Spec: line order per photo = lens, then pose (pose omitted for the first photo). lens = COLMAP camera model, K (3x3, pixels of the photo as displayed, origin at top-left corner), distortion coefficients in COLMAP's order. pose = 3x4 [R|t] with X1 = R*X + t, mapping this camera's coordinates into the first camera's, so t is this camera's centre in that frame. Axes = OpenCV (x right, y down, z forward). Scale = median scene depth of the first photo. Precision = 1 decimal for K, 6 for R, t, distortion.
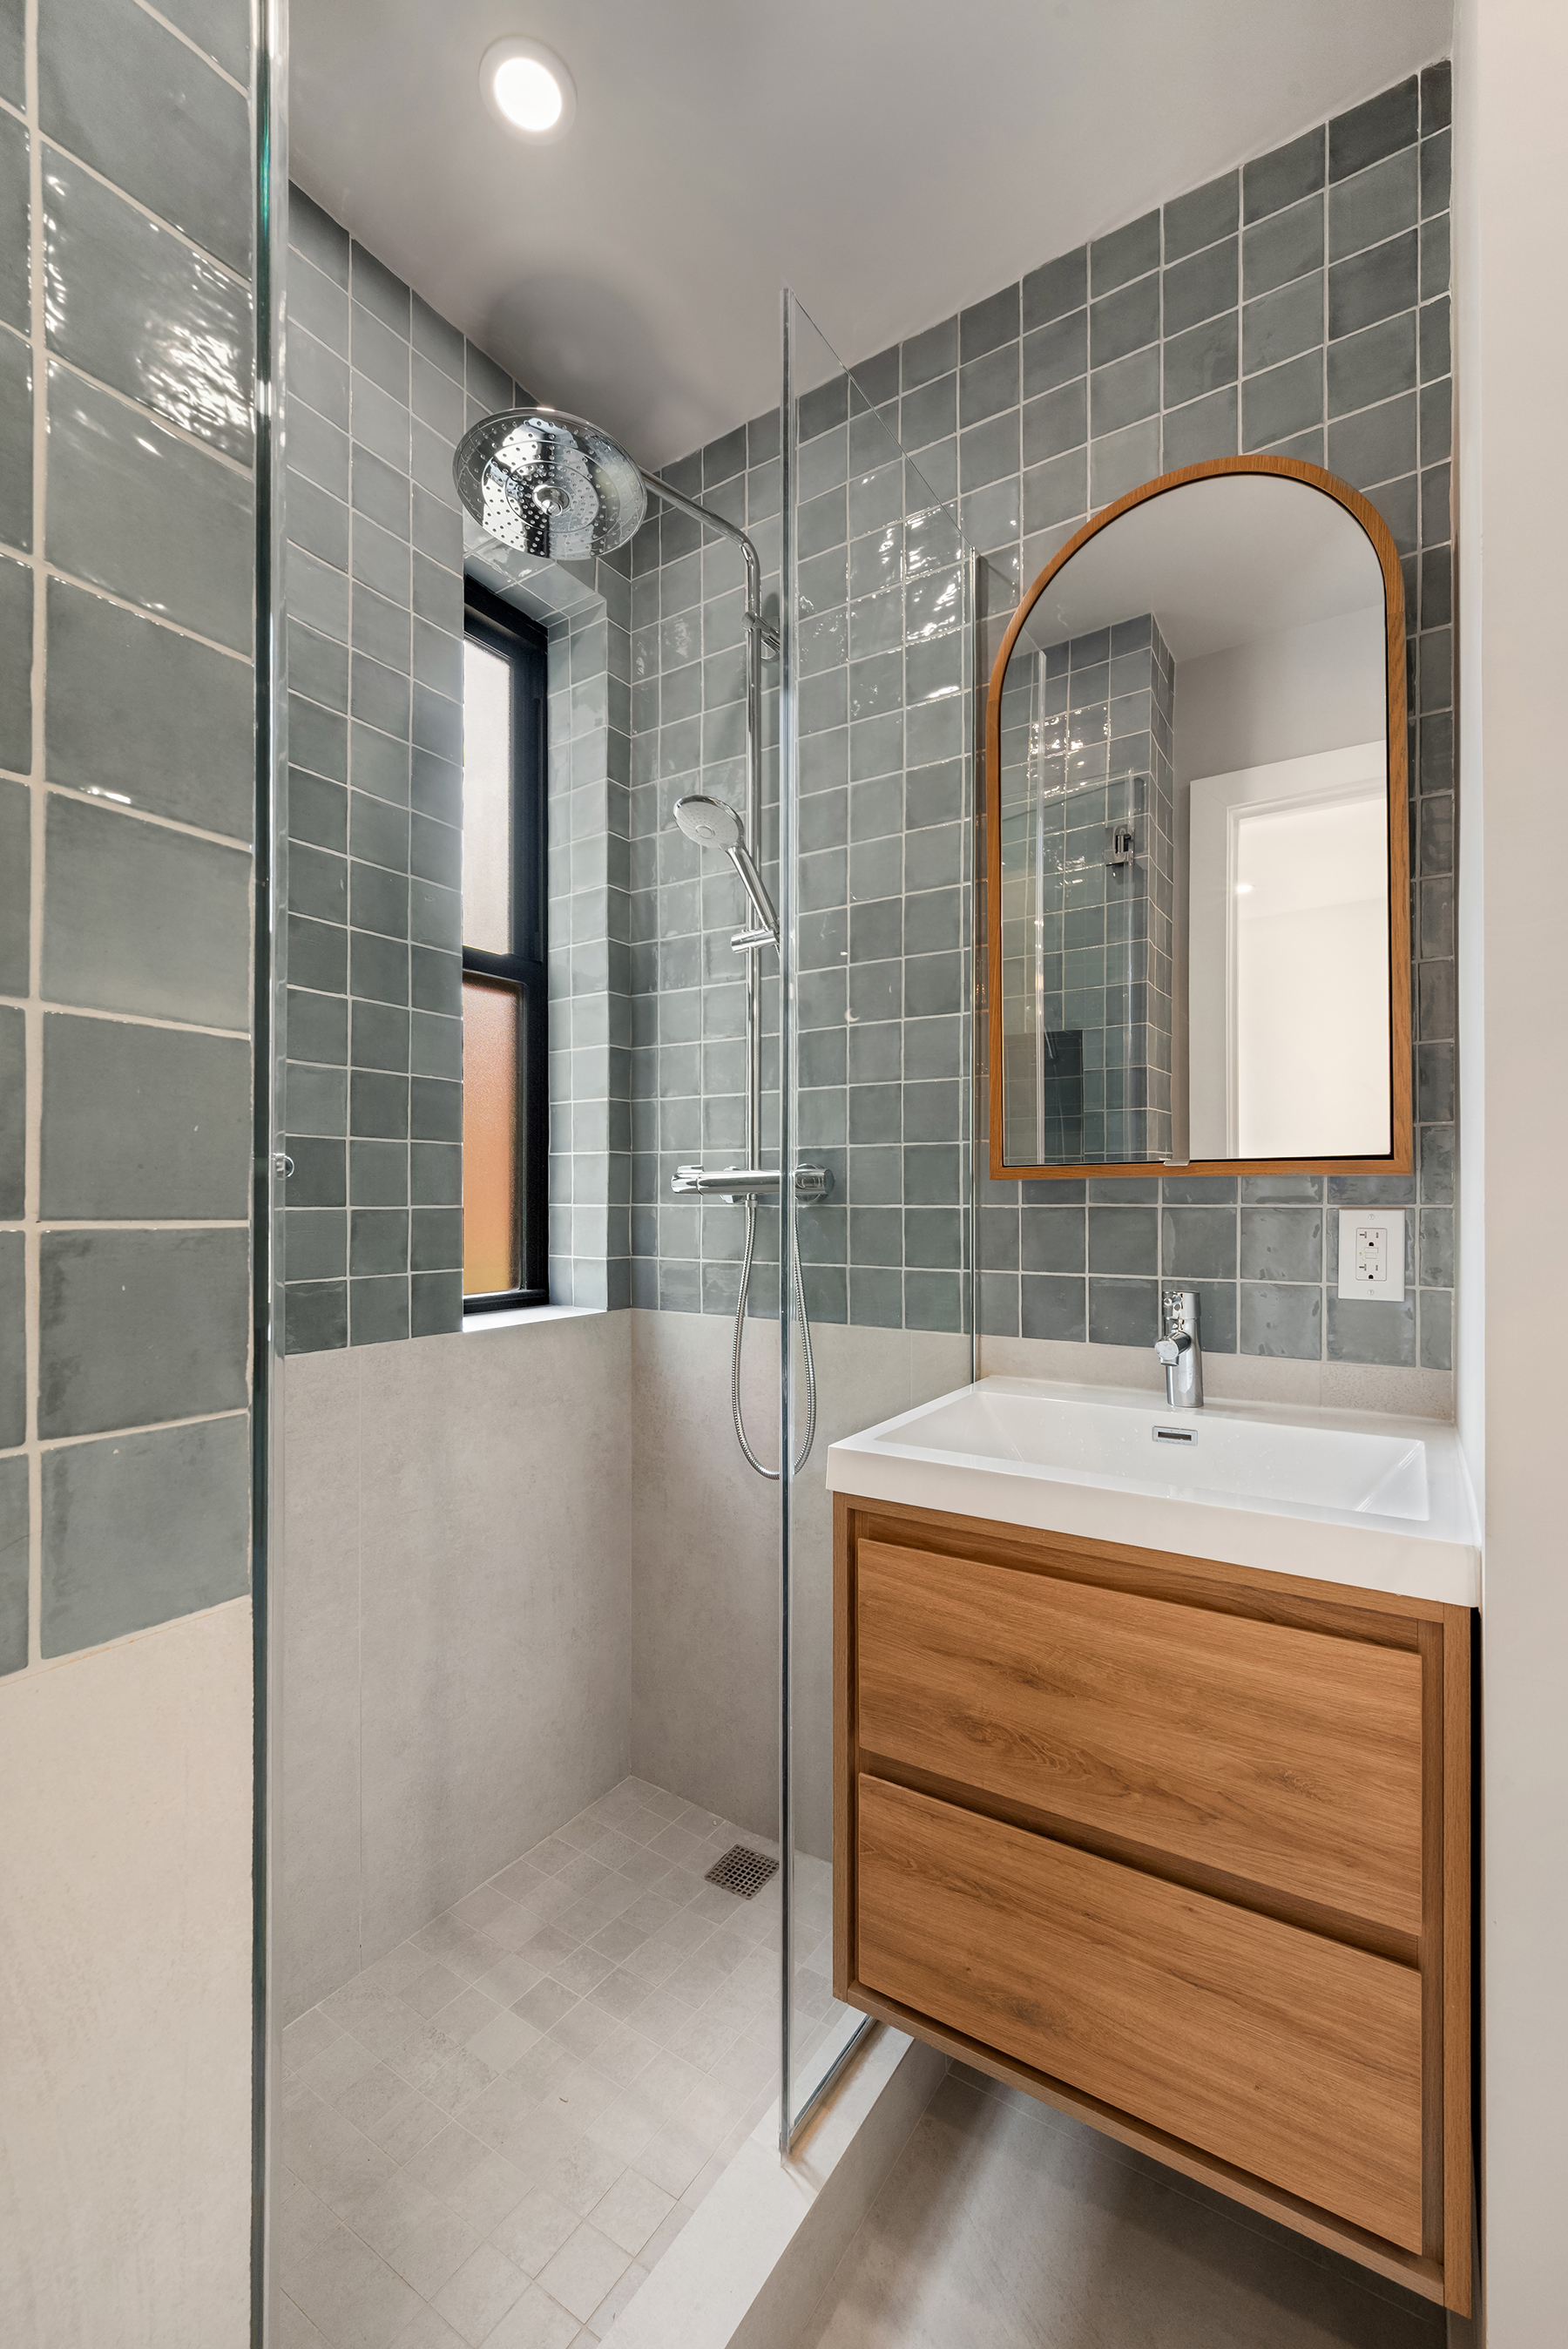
lens RADIAL K [[998.4, 0, 784.0], [0, 998.4, 1174.5], [0, 0, 1]] dist [-0.007403, -0.000446]
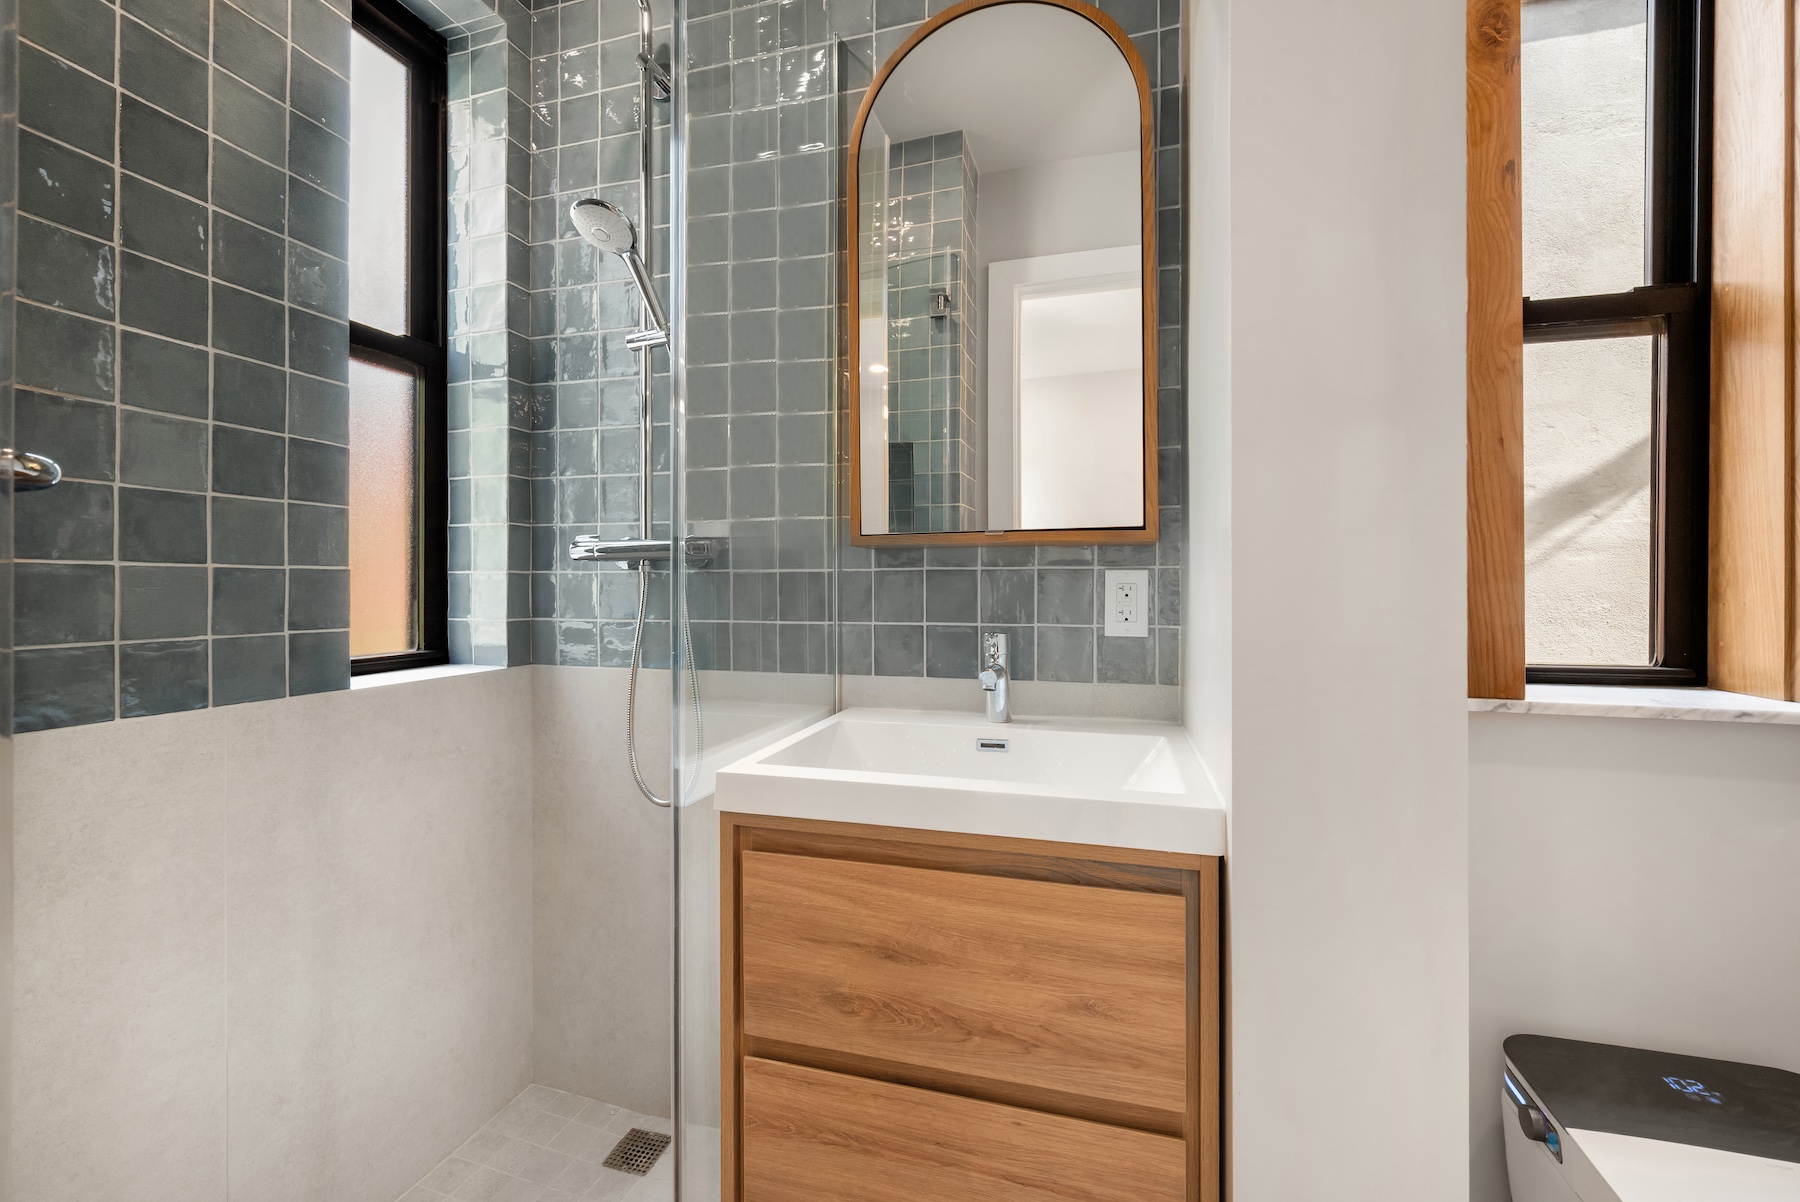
lens RADIAL K [[750.3, 0, 891.0], [0, 750.3, 577.8], [0, 0, 1]] dist [-0.003858, -0.000513]
pose [[0.960393, -0.000865, 0.278647, -0.001129], [-0.000961, 0.999979, 0.006415, 0.037741], [-0.278647, -0.006428, 0.960372, 0.105339]]
